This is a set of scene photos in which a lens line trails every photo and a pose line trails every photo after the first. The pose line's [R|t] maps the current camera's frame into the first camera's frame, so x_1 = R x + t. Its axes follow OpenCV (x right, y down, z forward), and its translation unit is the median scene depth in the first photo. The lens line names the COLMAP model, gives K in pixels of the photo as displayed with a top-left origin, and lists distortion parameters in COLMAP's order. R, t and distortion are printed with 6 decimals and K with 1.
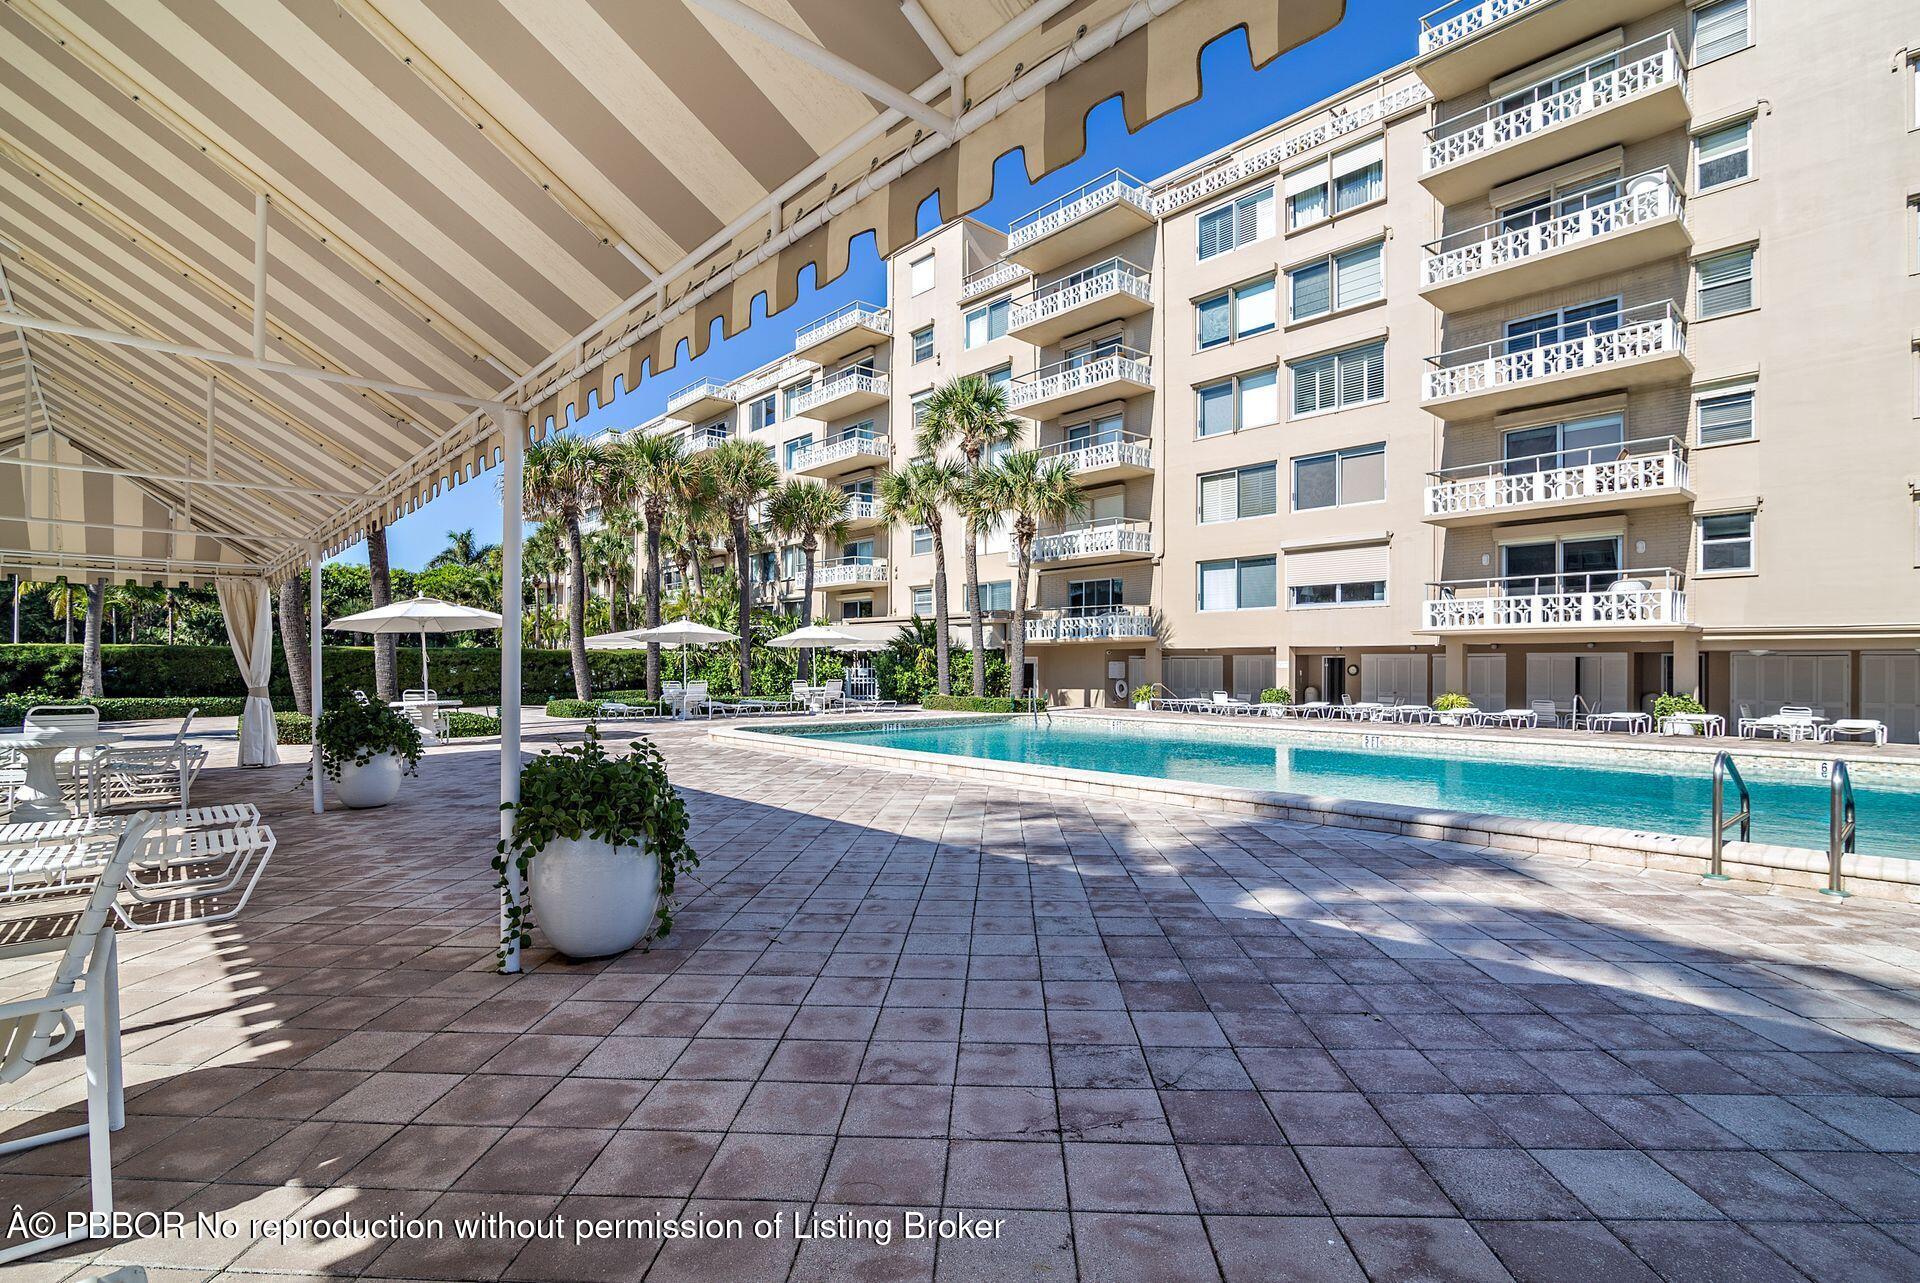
lens RADIAL K [[860.7, 0, 993.8], [0, 860.7, 656.2], [0, 0, 1]] dist [-0.008709, 0.000441]
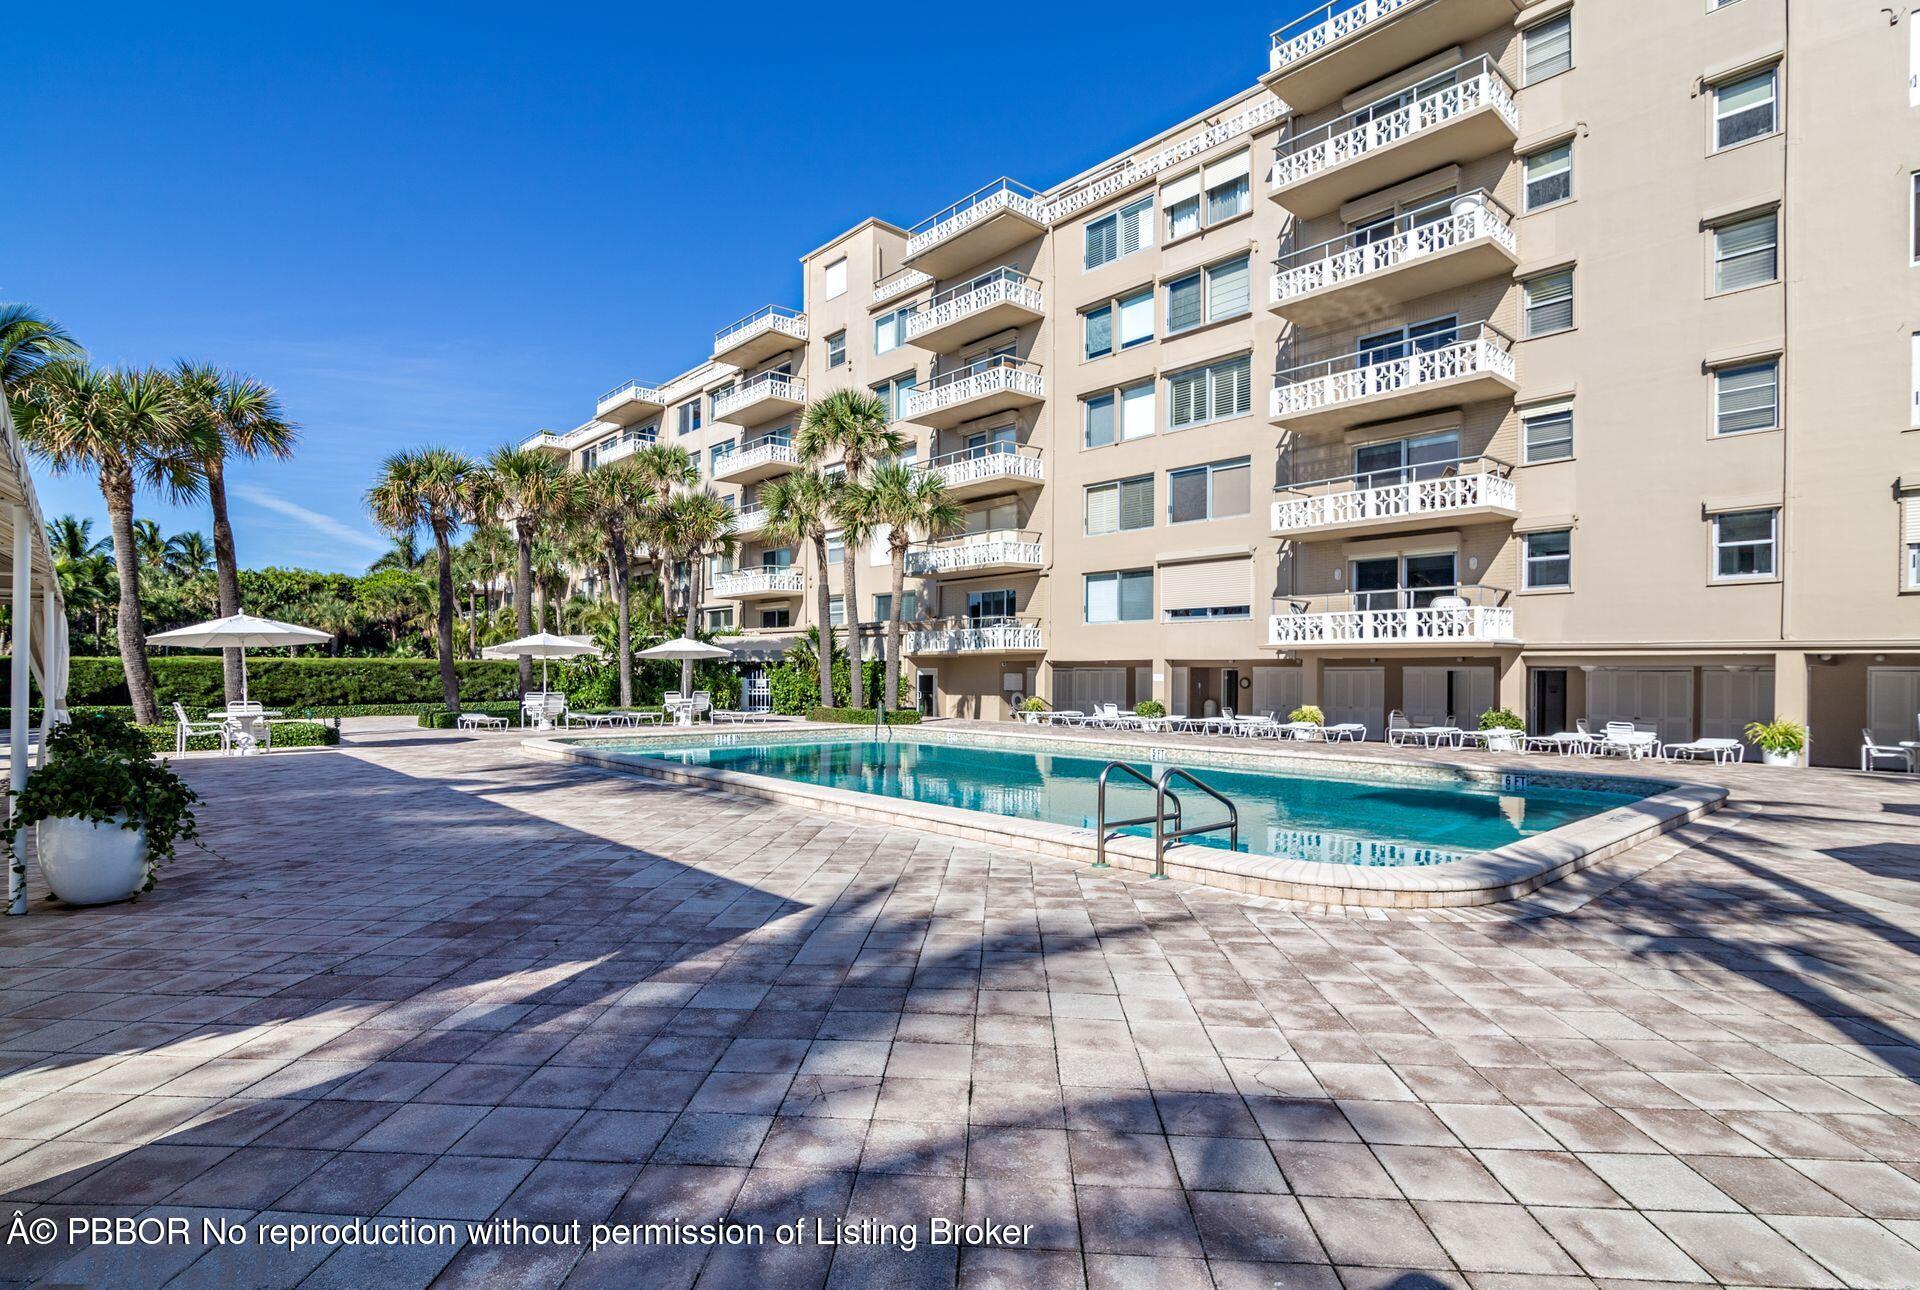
lens RADIAL K [[913.7, 0, 980.5], [0, 913.7, 669.5], [0, 0, 1]] dist [-0.010073, 0.000906]
pose [[0.999874, 0.003485, -0.015473, 0.145684], [-0.003383, 0.999973, 0.006599, -0.005677], [0.015495, -0.006546, 0.999859, -0.062459]]
